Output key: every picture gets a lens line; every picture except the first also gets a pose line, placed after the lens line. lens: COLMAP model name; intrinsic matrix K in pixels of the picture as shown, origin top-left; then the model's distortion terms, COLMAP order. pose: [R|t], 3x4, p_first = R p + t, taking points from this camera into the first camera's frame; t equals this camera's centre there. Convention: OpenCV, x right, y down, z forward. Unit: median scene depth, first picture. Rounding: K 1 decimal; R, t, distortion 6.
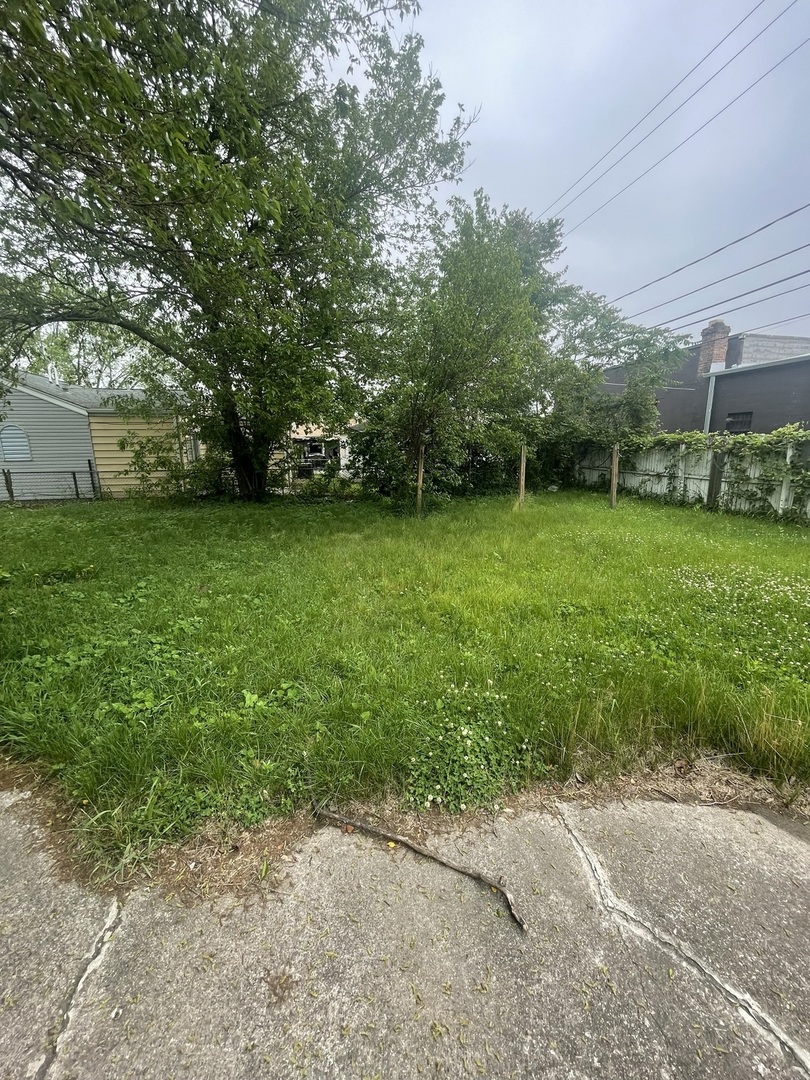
lens RADIAL K [[434.7, 0, 408.8], [0, 434.7, 540.1], [0, 0, 1]] dist [-0.003347, 0.000060]
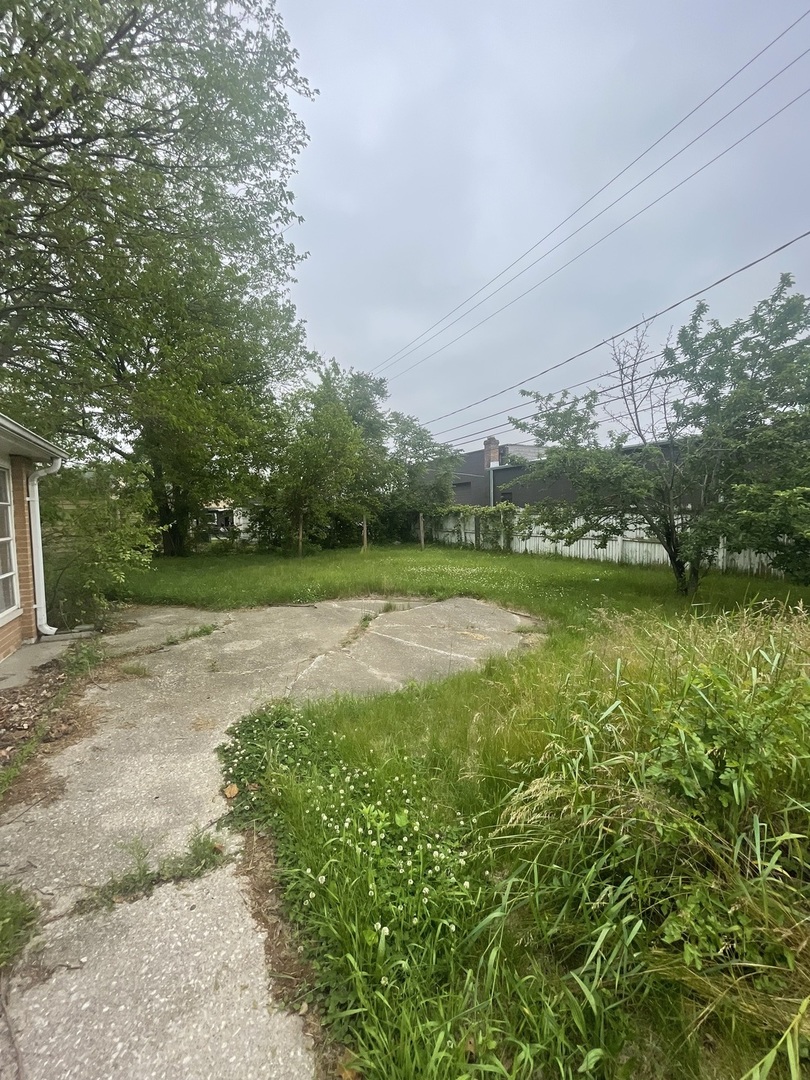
lens RADIAL K [[434.7, 0, 408.8], [0, 434.7, 540.1], [0, 0, 1]] dist [-0.003347, 0.000060]
pose [[0.966754, -0.024113, 0.254568, 0.003389], [0.063114, 0.987244, -0.146170, 0.133684], [-0.247796, 0.157378, 0.955944, -0.616874]]
